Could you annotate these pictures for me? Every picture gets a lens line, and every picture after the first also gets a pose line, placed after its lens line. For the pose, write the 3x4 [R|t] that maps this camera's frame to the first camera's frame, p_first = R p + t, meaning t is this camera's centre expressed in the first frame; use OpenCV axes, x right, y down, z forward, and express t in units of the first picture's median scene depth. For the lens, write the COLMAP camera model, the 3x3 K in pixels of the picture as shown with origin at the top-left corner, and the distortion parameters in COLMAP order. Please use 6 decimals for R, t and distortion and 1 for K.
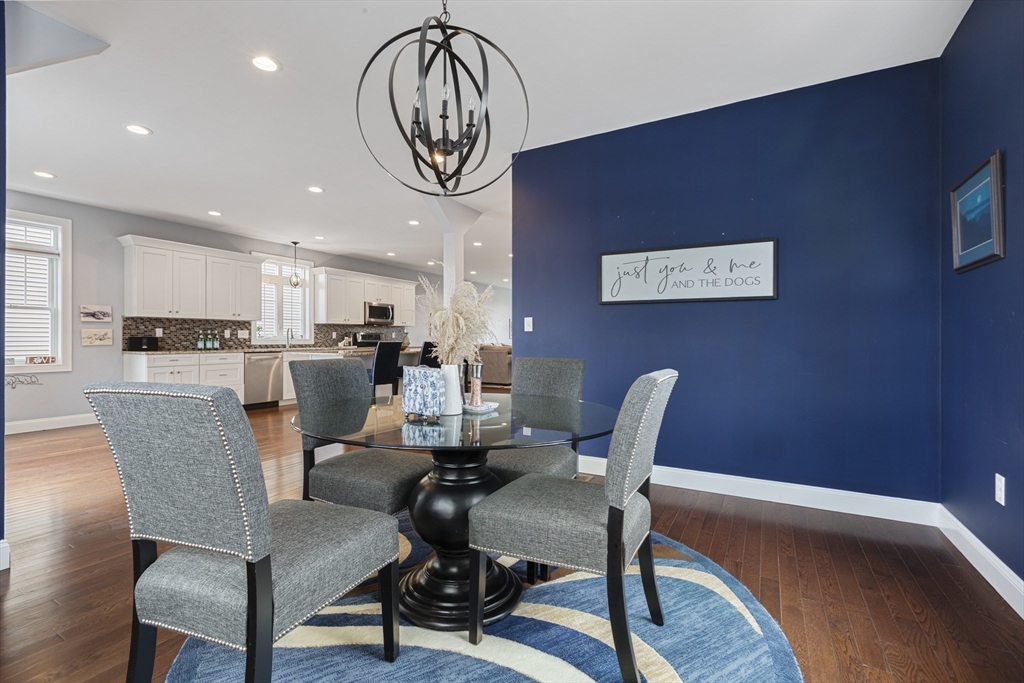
lens RADIAL K [[459.4, 0, 512.0], [0, 459.4, 341.5], [0, 0, 1]] dist [0.002175, 0.000179]
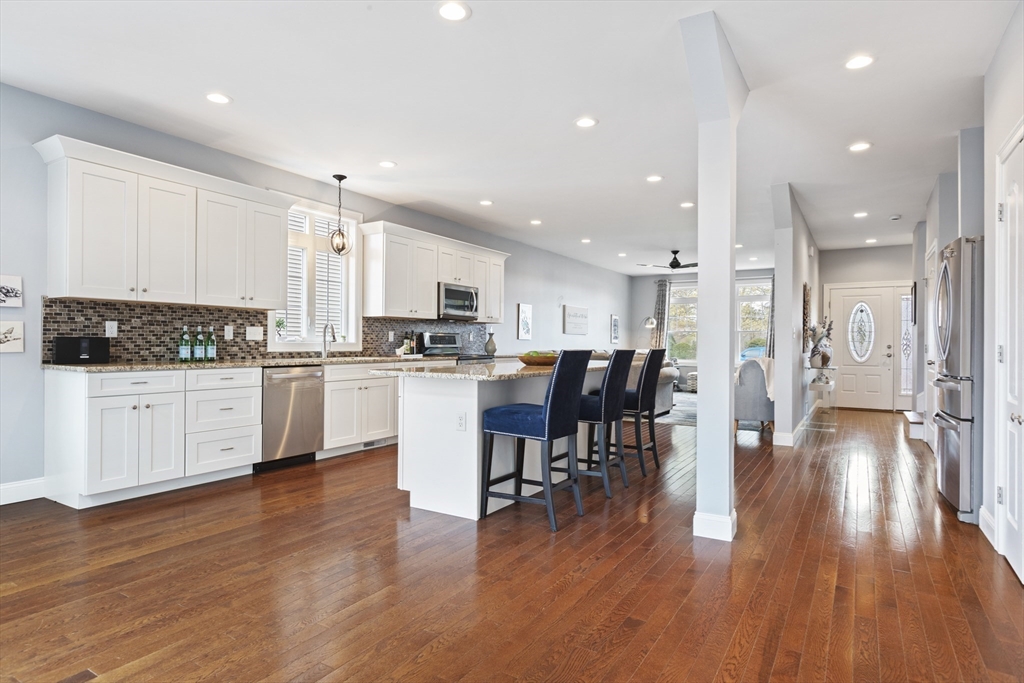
lens RADIAL K [[567.0, 0, 512.0], [0, 567.0, 341.5], [0, 0, 1]] dist [-0.000426, 0.000126]
pose [[0.999280, 0.004469, -0.037668, -0.249635], [-0.004804, 0.999949, -0.008827, -0.001413], [0.037627, 0.009002, 0.999251, 0.323965]]
